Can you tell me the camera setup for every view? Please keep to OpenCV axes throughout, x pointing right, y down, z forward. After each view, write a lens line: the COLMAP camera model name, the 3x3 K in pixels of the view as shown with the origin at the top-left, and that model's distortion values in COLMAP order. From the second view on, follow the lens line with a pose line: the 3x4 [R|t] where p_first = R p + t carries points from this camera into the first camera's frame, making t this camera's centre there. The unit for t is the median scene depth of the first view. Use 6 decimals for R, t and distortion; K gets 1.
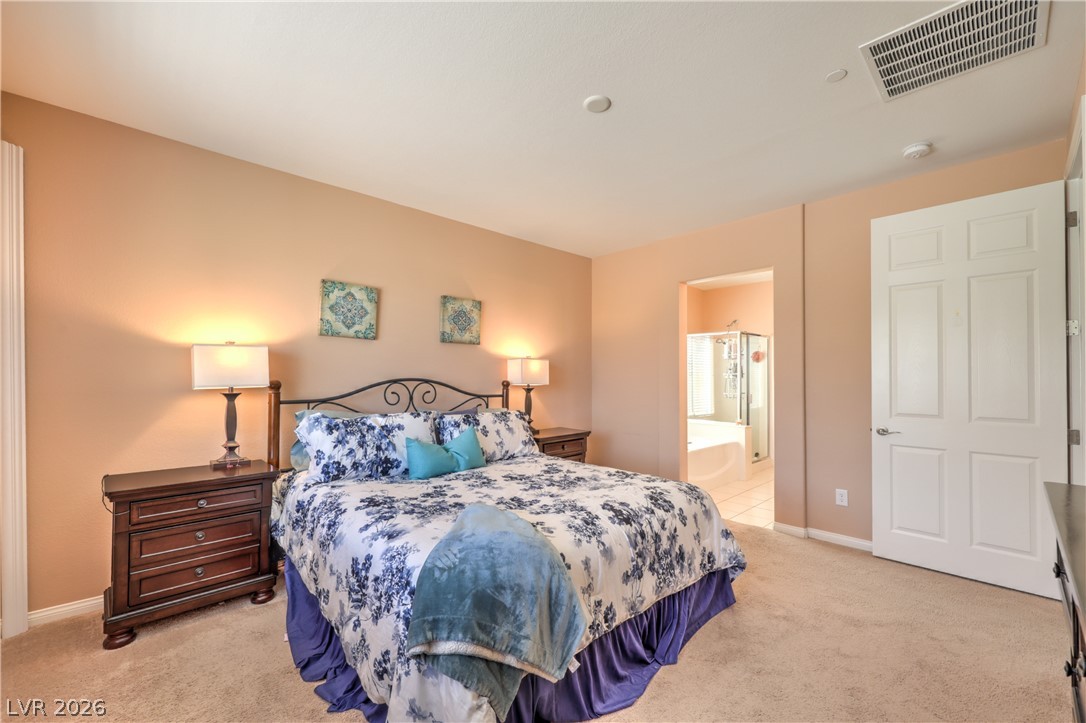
lens RADIAL K [[443.8, 0, 542.0], [0, 443.8, 375.4], [0, 0, 1]] dist [0.021545, -0.000140]
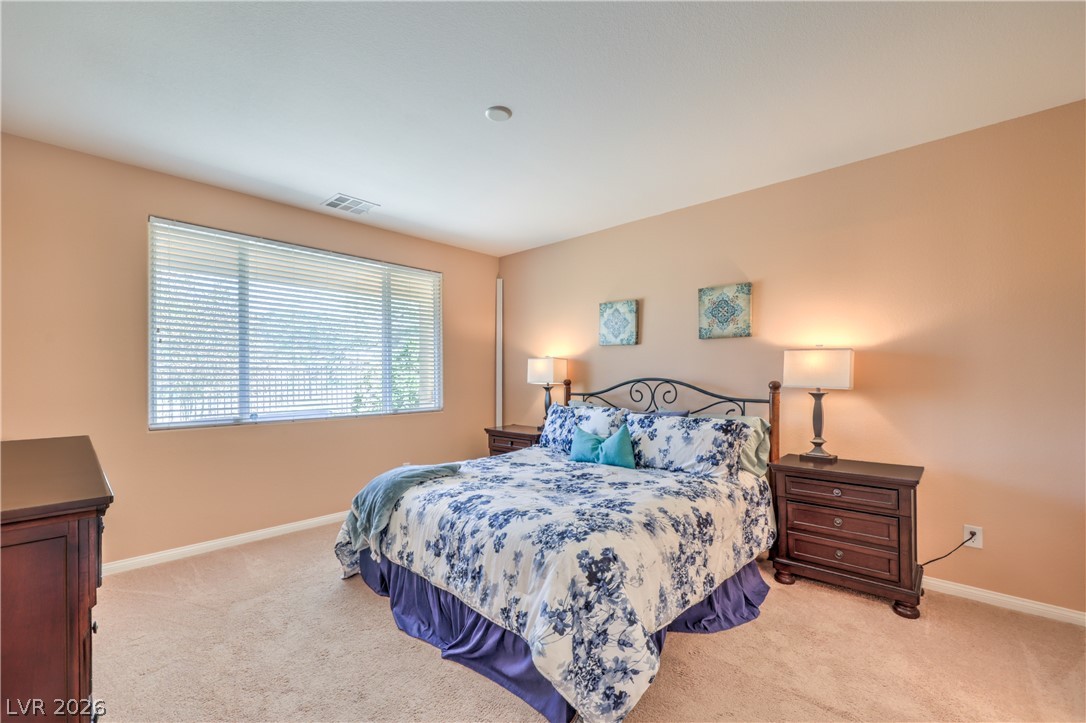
lens RADIAL K [[443.9, 0, 541.1], [0, 443.9, 391.8], [0, 0, 1]] dist [-0.055384, -0.000097]
pose [[0.066888, 0.029306, -0.997330, 0.890290], [0.004737, 0.999548, 0.029689, 0.008193], [0.997749, -0.006710, 0.066719, 0.799830]]
